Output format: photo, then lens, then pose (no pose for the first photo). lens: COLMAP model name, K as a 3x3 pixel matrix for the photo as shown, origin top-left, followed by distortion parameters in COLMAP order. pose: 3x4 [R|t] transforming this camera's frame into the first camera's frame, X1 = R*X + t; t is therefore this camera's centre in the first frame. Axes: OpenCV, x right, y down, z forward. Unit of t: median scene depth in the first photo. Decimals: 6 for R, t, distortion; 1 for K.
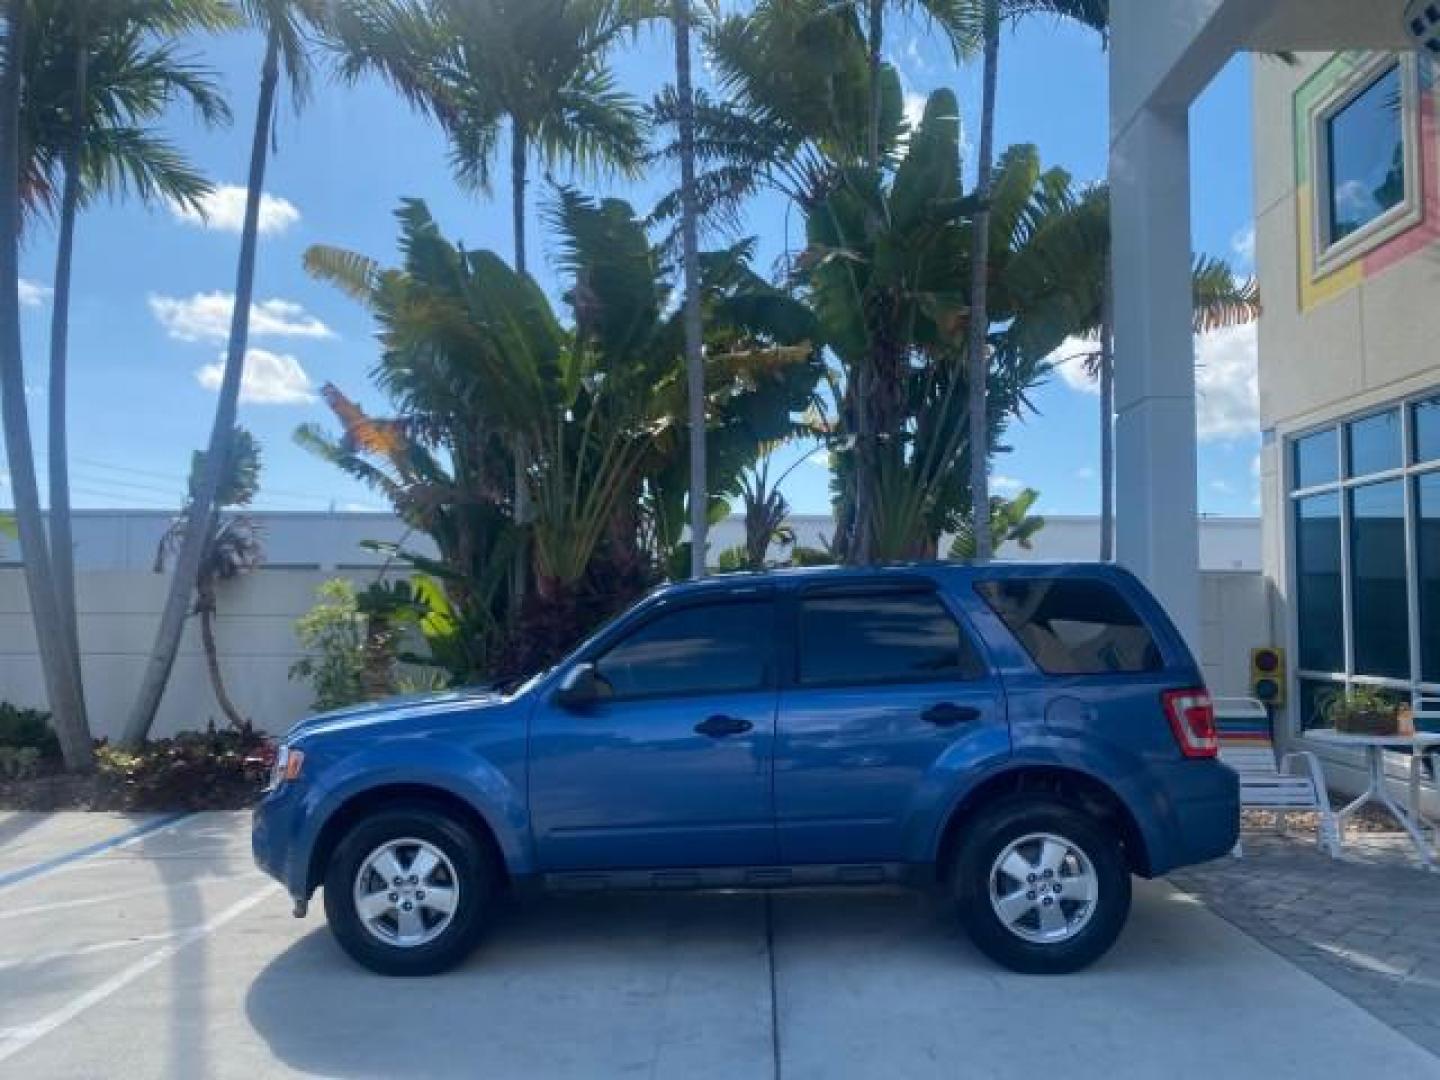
lens RADIAL K [[1115.2, 0, 717.9], [0, 1115.2, 529.1], [0, 0, 1]] dist [0.006920, -0.003317]
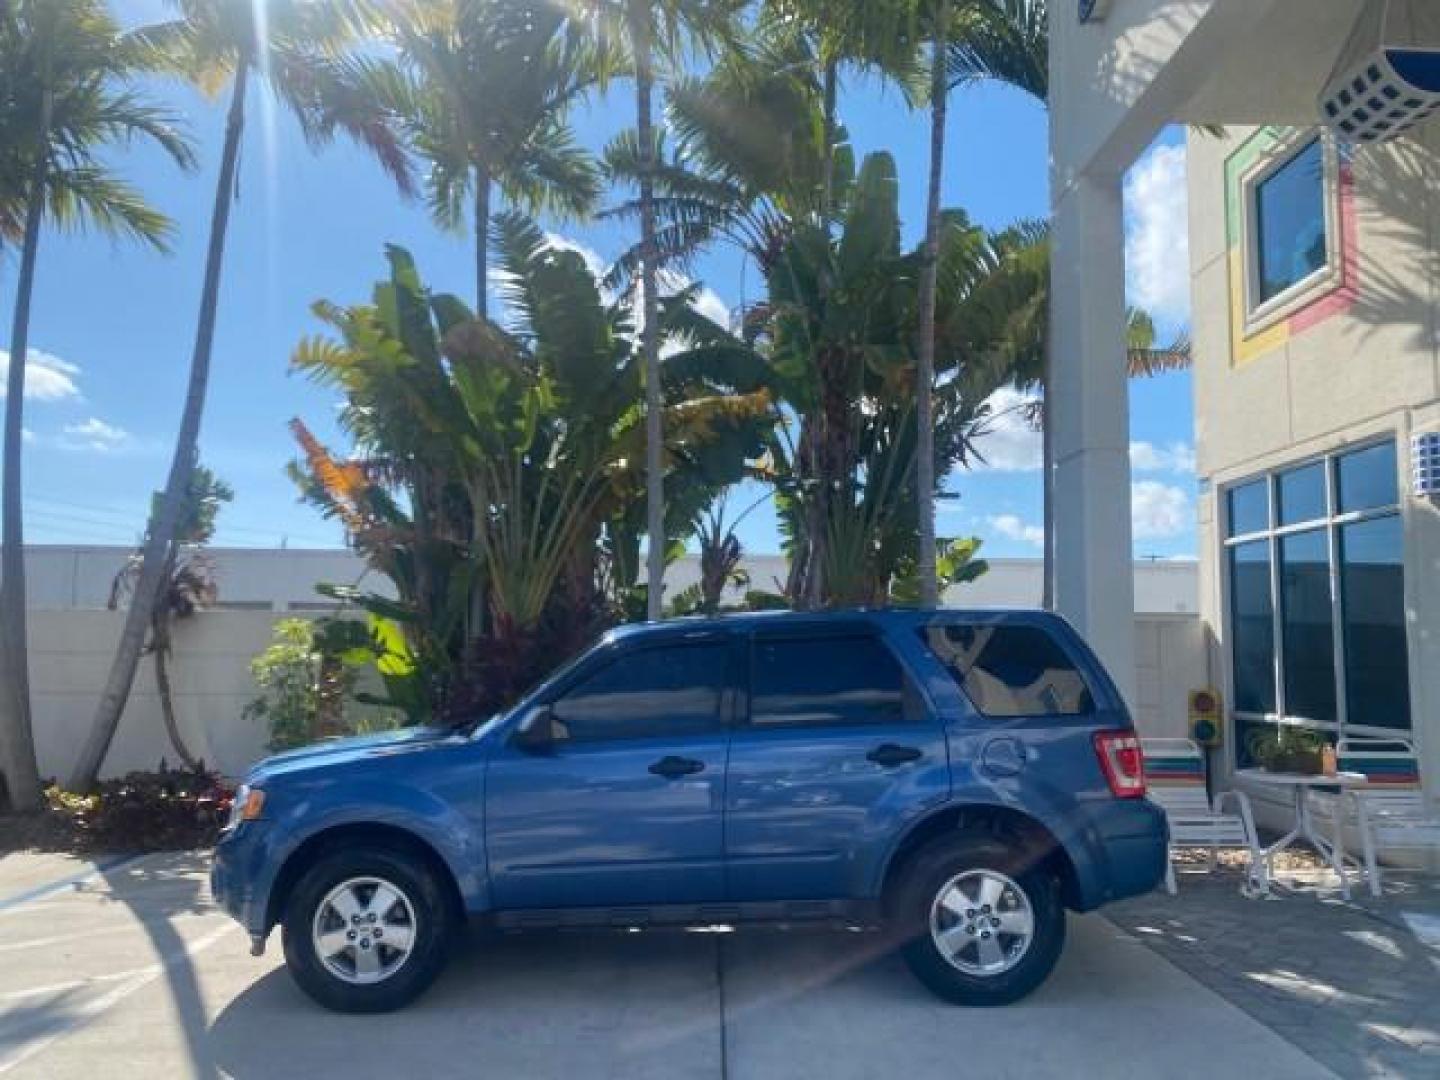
lens RADIAL K [[1115.2, 0, 717.9], [0, 1115.2, 529.1], [0, 0, 1]] dist [0.006920, -0.003317]
pose [[0.999235, 0.008155, 0.038249, 0.000987], [-0.006844, 0.999389, -0.034283, -0.004225], [-0.038505, 0.033995, 0.998680, -0.022210]]
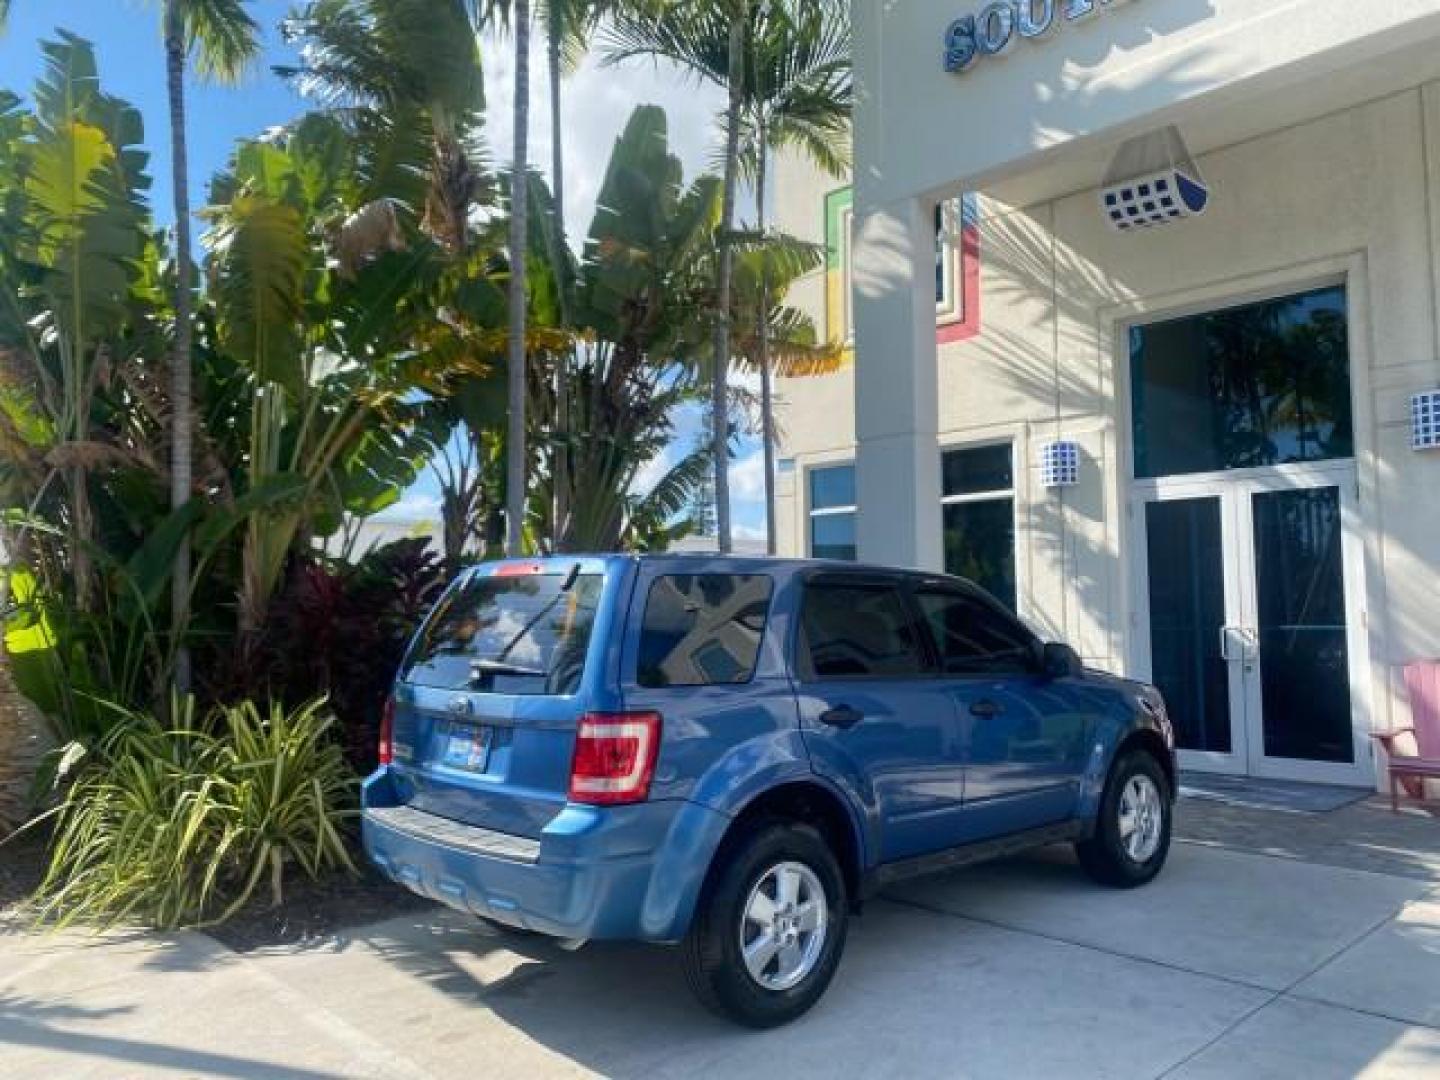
lens RADIAL K [[1114.5, 0, 722.6], [0, 1114.5, 525.2], [0, 0, 1]] dist [0.007664, 0.001174]
pose [[0.710988, 0.044394, 0.701801, -0.468821], [-0.037407, 0.998980, -0.025296, 0.019217], [-0.702208, -0.008267, 0.711924, 0.200277]]
